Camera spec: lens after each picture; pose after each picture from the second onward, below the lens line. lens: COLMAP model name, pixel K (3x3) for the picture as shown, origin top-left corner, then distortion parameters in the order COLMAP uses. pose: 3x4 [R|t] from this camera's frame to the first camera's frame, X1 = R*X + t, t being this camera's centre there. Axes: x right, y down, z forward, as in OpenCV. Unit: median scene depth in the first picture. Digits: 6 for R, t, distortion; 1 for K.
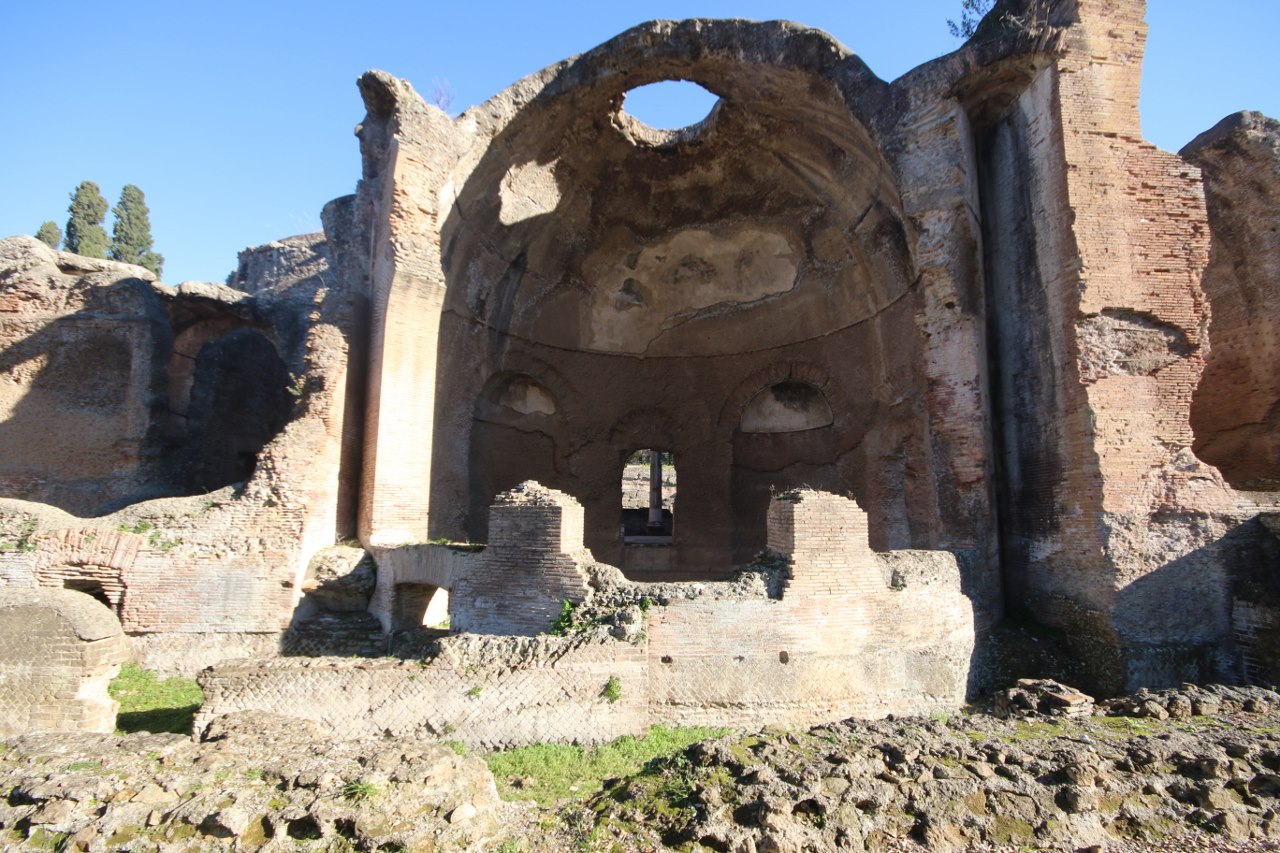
lens RADIAL K [[589.1, 0, 644.3], [0, 589.1, 445.9], [0, 0, 1]] dist [-0.000960, -0.000644]
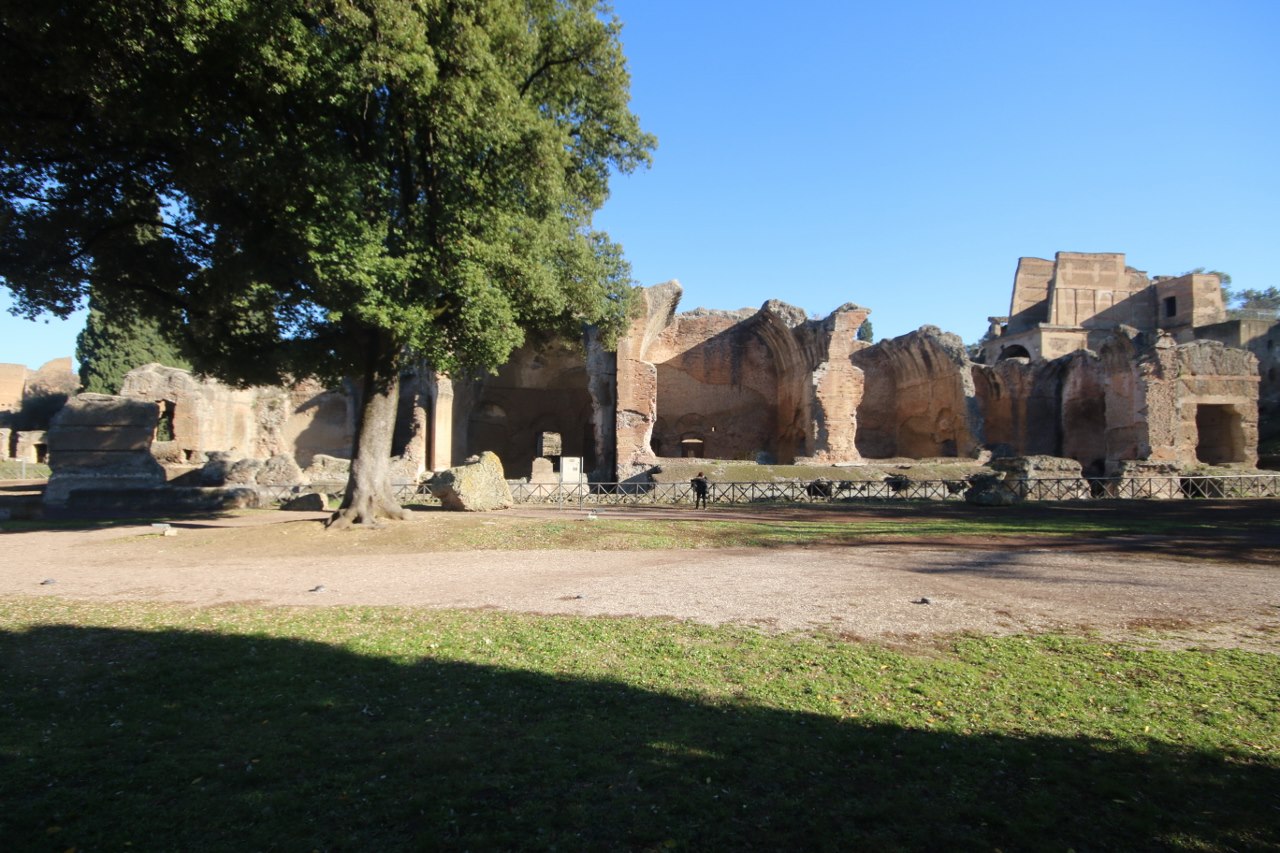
lens RADIAL K [[589.1, 0, 644.3], [0, 589.1, 445.9], [0, 0, 1]] dist [-0.000960, -0.000644]
pose [[0.998907, 0.000644, -0.046746, 0.633961], [0.004283, 0.994439, 0.105231, -0.232423], [0.046554, -0.105316, 0.993349, -1.615721]]
